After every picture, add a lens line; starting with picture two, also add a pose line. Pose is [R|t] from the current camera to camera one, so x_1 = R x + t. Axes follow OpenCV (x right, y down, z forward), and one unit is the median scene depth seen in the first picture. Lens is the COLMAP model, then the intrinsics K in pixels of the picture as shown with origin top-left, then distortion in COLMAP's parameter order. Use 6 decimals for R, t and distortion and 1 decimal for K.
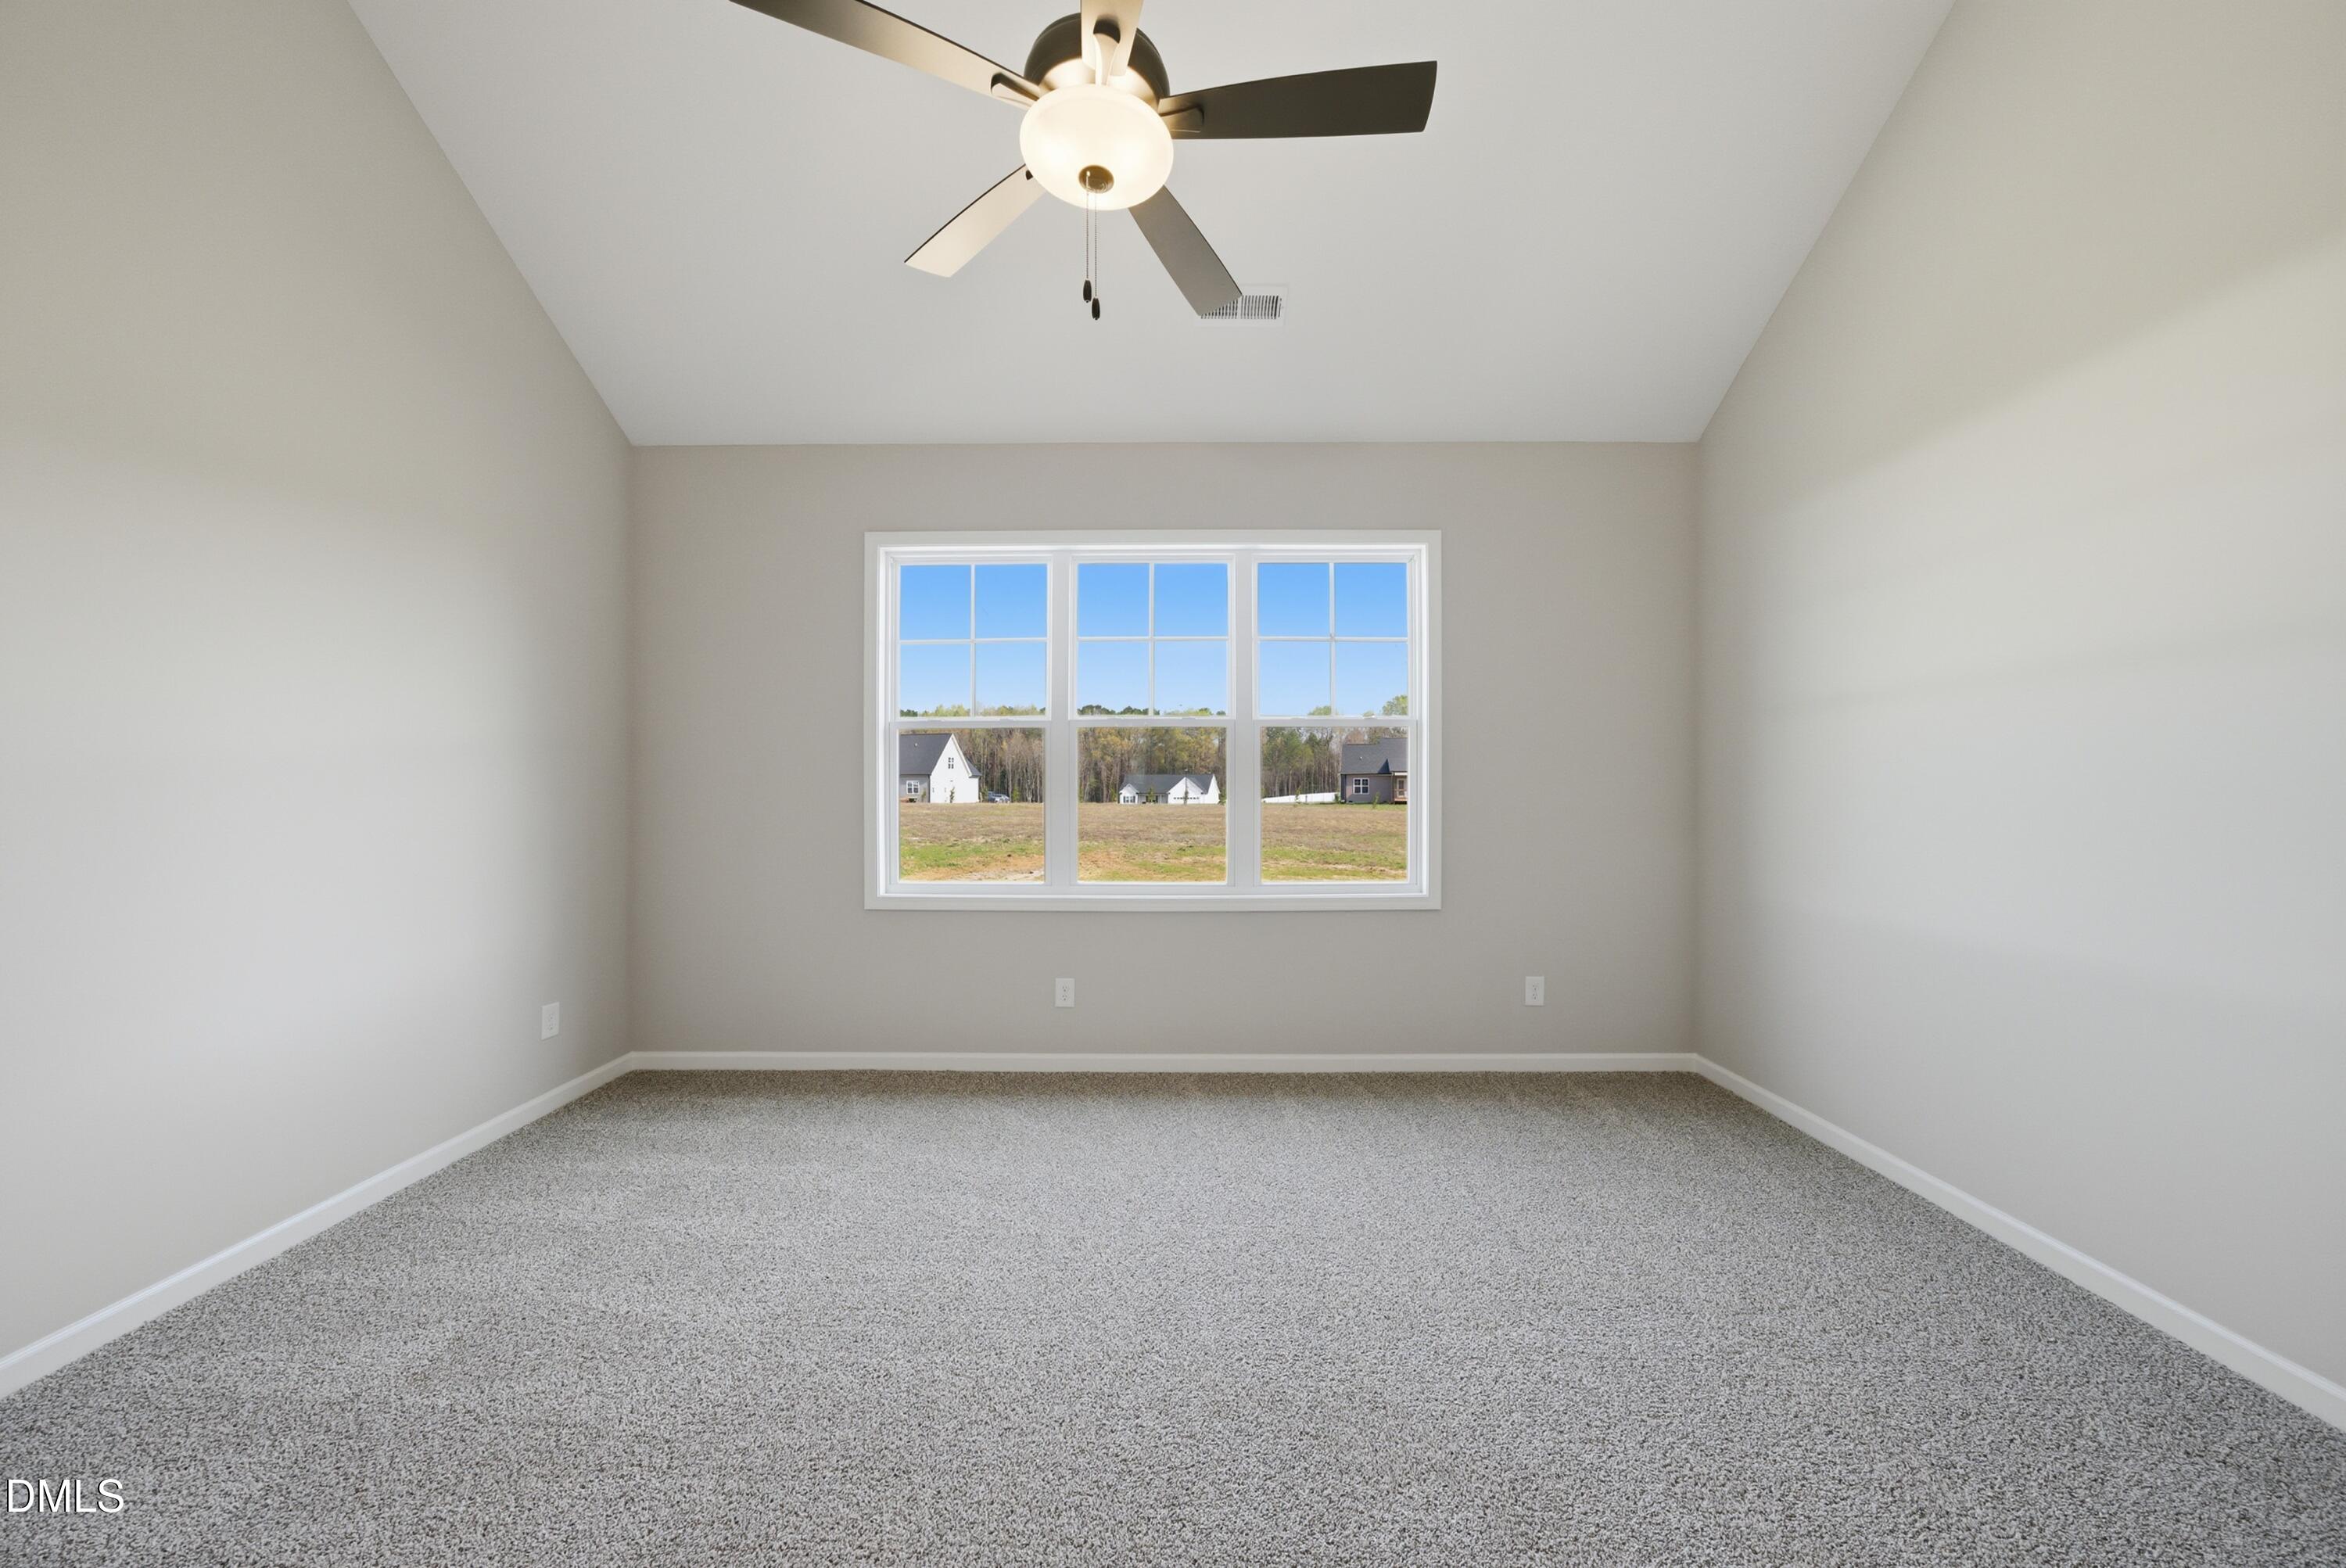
lens RADIAL K [[817.9, 0, 1173.0], [0, 817.9, 784.0], [0, 0, 1]] dist [-0.017640, 0.000046]
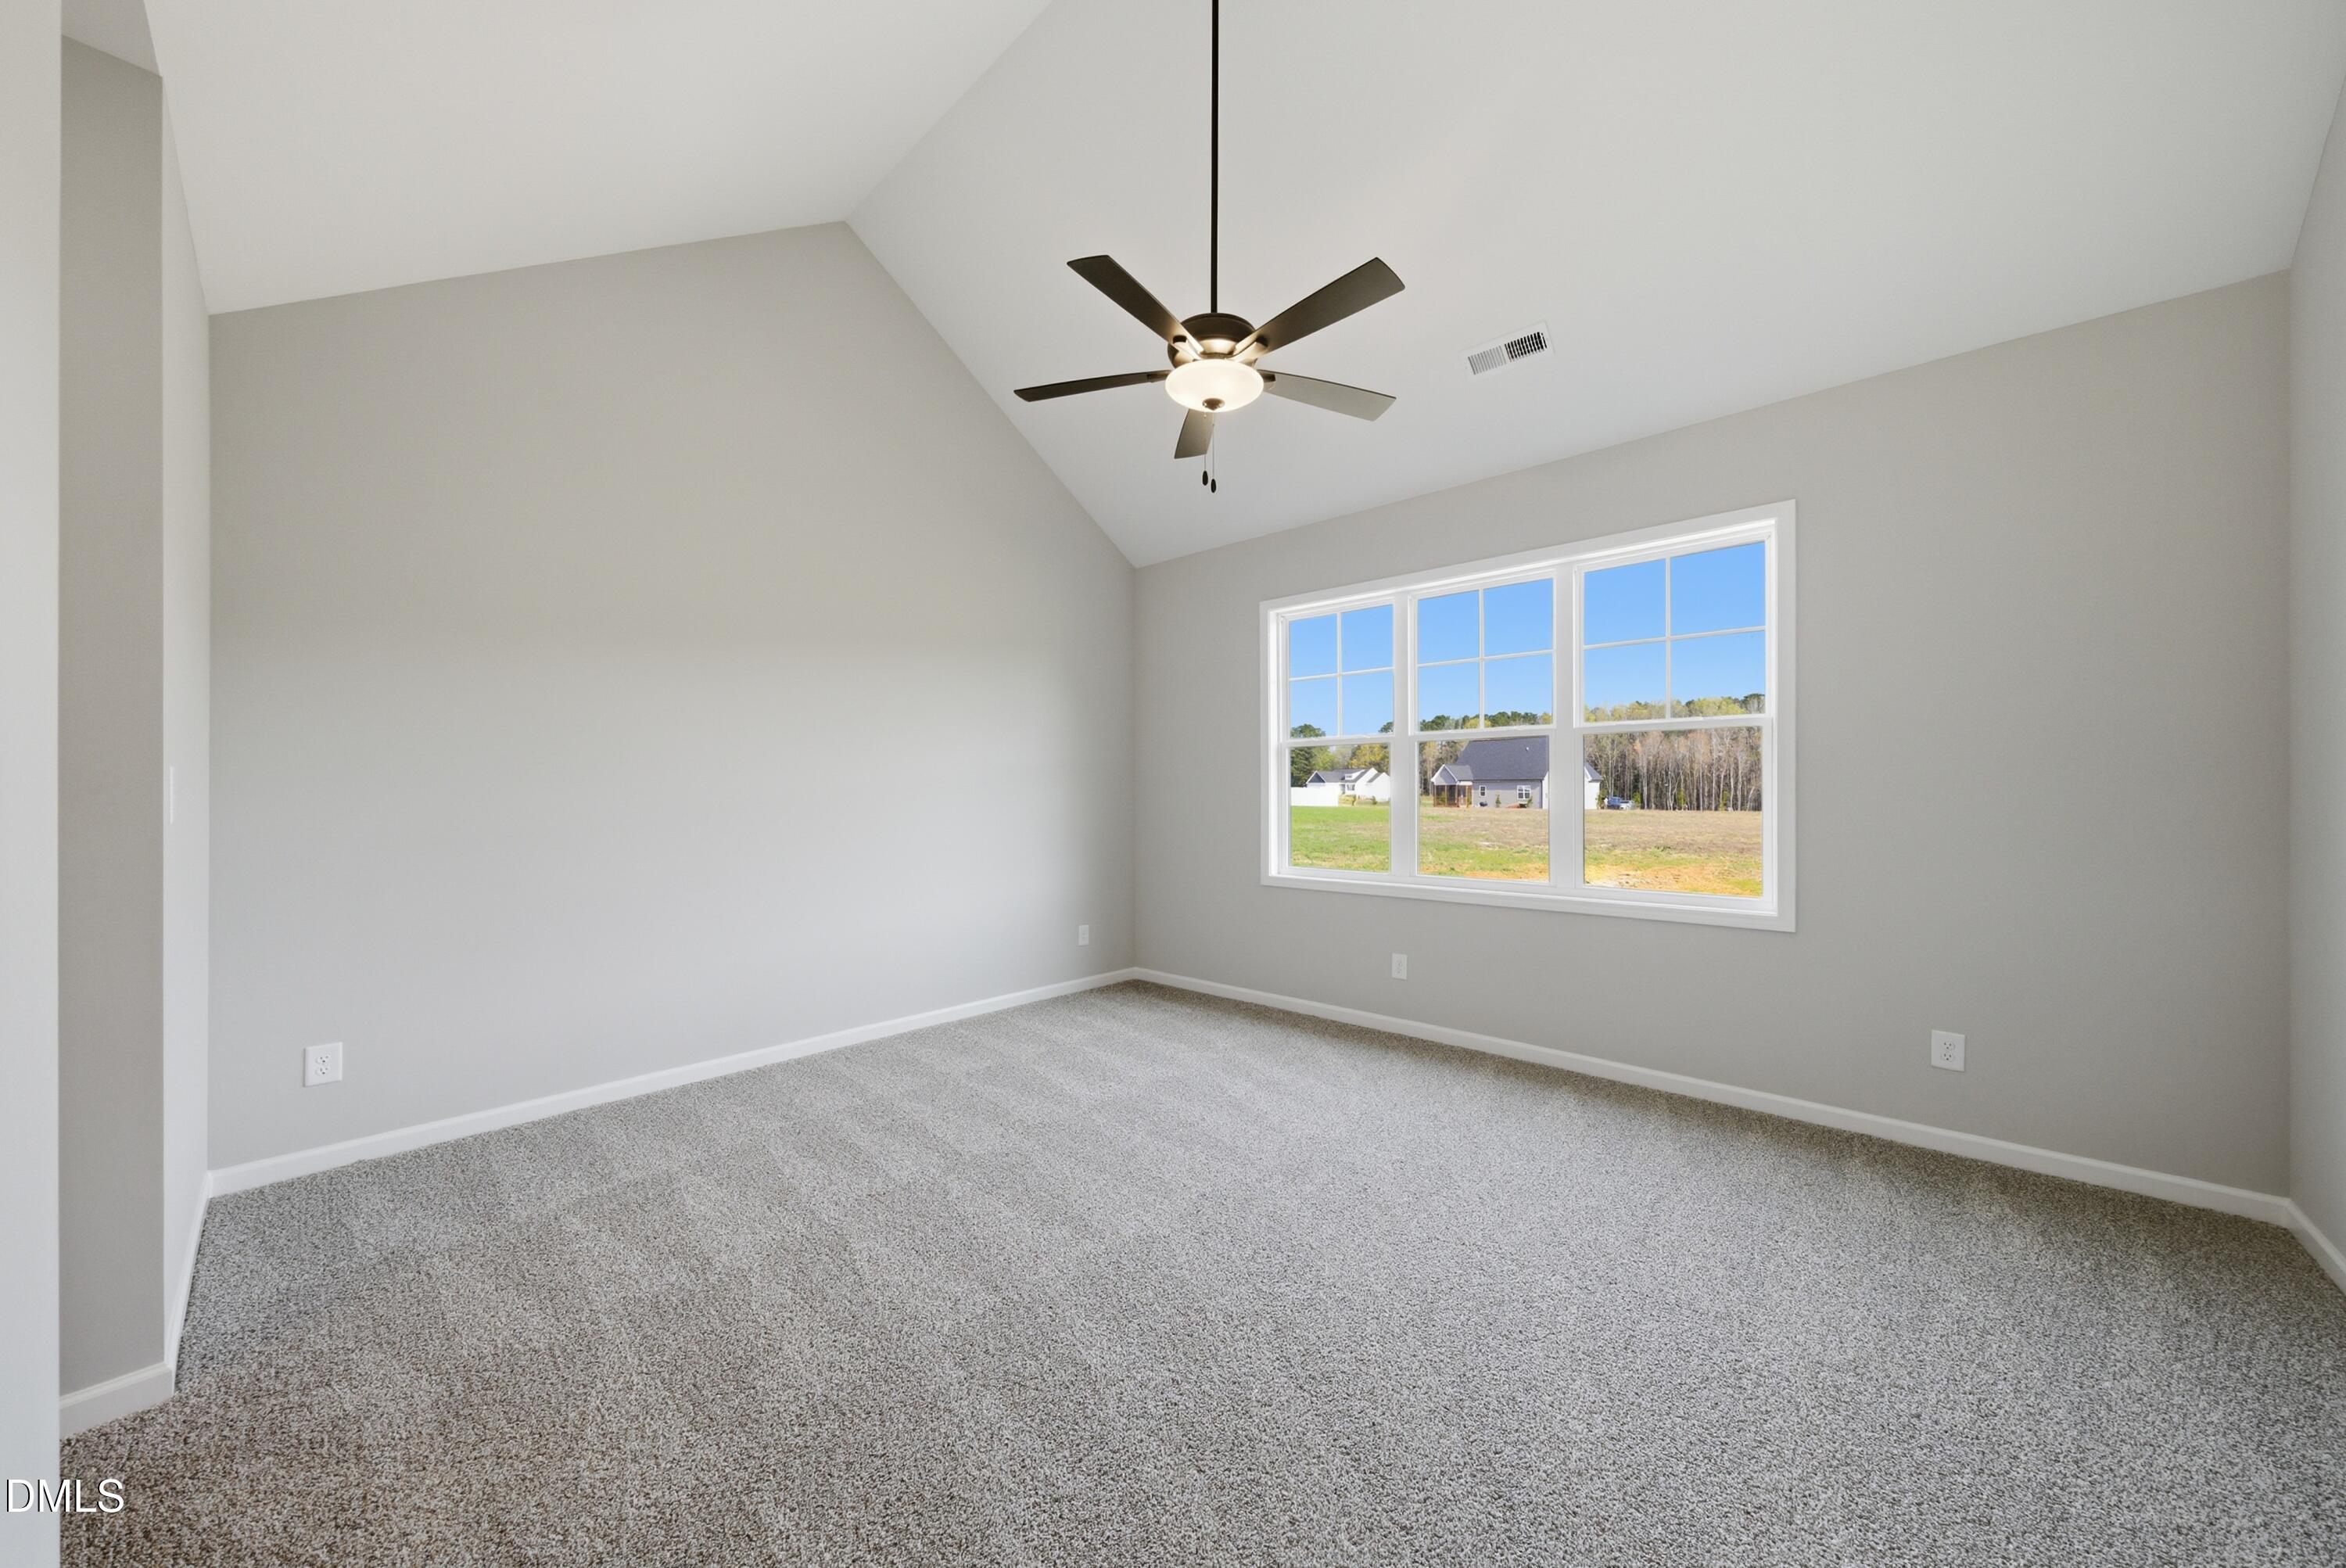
lens RADIAL K [[812.8, 0, 1173.0], [0, 812.8, 784.0], [0, 0, 1]] dist [0.000000, 0.000148]
pose [[0.746506, -0.005512, -0.665356, 0.406896], [0.001183, 0.999975, -0.006956, -0.000401], [0.665377, 0.004406, 0.746494, -0.094651]]
